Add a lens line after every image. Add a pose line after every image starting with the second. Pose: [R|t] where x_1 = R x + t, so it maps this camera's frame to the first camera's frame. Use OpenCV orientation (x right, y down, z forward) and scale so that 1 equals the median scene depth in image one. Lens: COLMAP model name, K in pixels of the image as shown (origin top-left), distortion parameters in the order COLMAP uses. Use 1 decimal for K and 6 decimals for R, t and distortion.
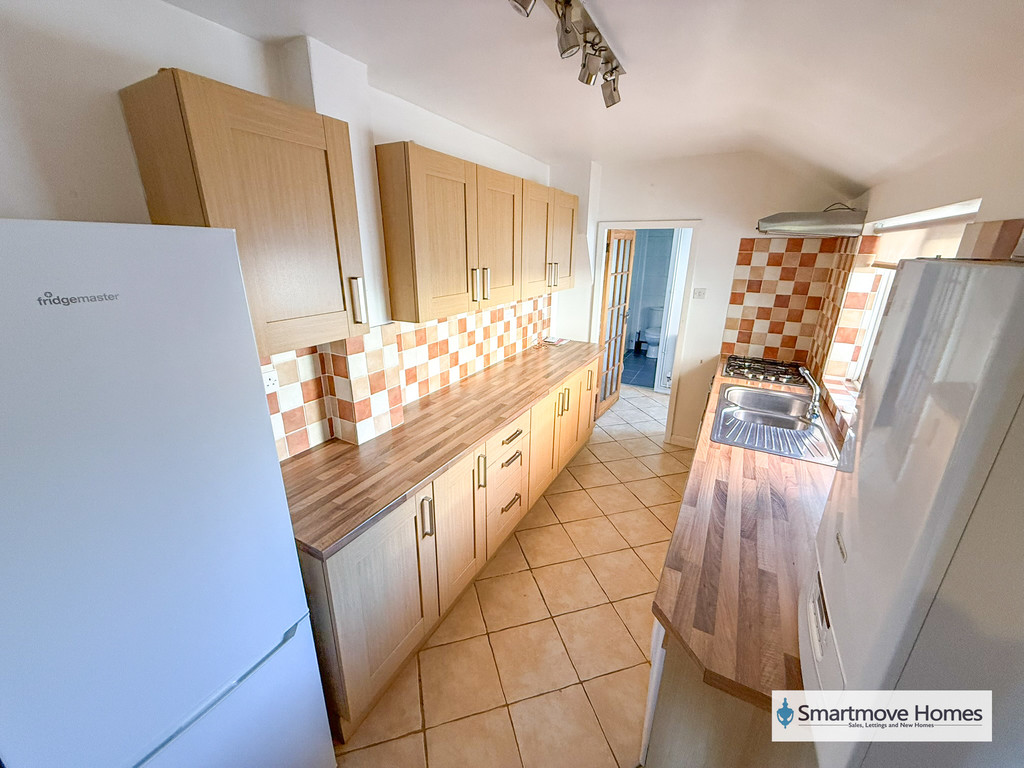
lens RADIAL K [[410.4, 0, 508.1], [0, 410.4, 384.6], [0, 0, 1]] dist [-0.002361, 0.000346]
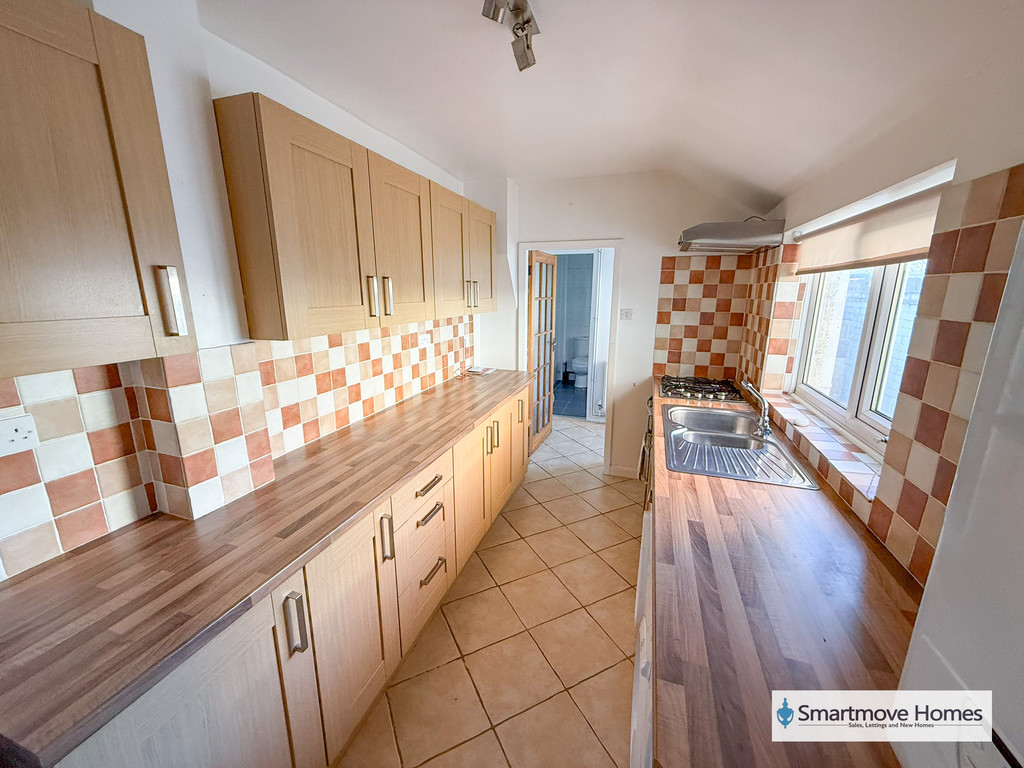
lens RADIAL K [[410.4, 0, 510.1], [0, 410.4, 384.0], [0, 0, 1]] dist [-0.002361, 0.000346]
pose [[0.983230, -0.047449, 0.176087, 0.032181], [0.064102, 0.993866, -0.090120, 0.014748], [-0.170731, 0.099897, 0.980241, 0.179982]]
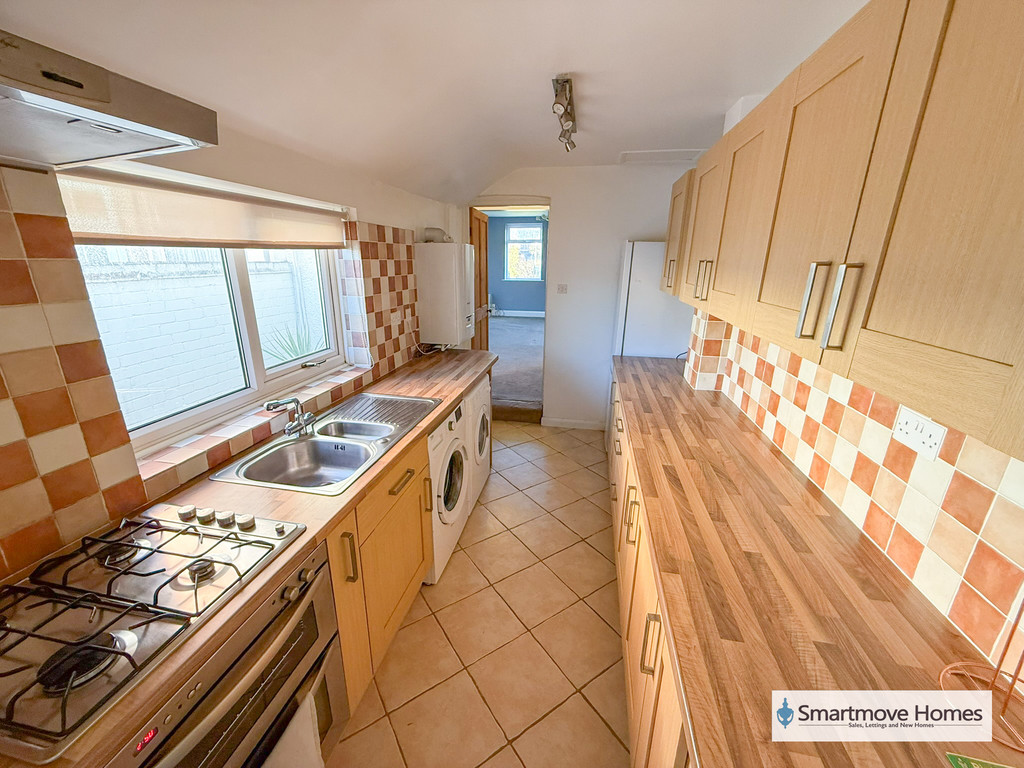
lens RADIAL K [[410.4, 0, 512.6], [0, 410.4, 384.2], [0, 0, 1]] dist [-0.002361, 0.000346]
pose [[-0.950379, 0.074153, -0.302127, 0.540698], [-0.115422, 0.817808, 0.563798, -0.476139], [0.288889, 0.570694, -0.768669, 1.585083]]
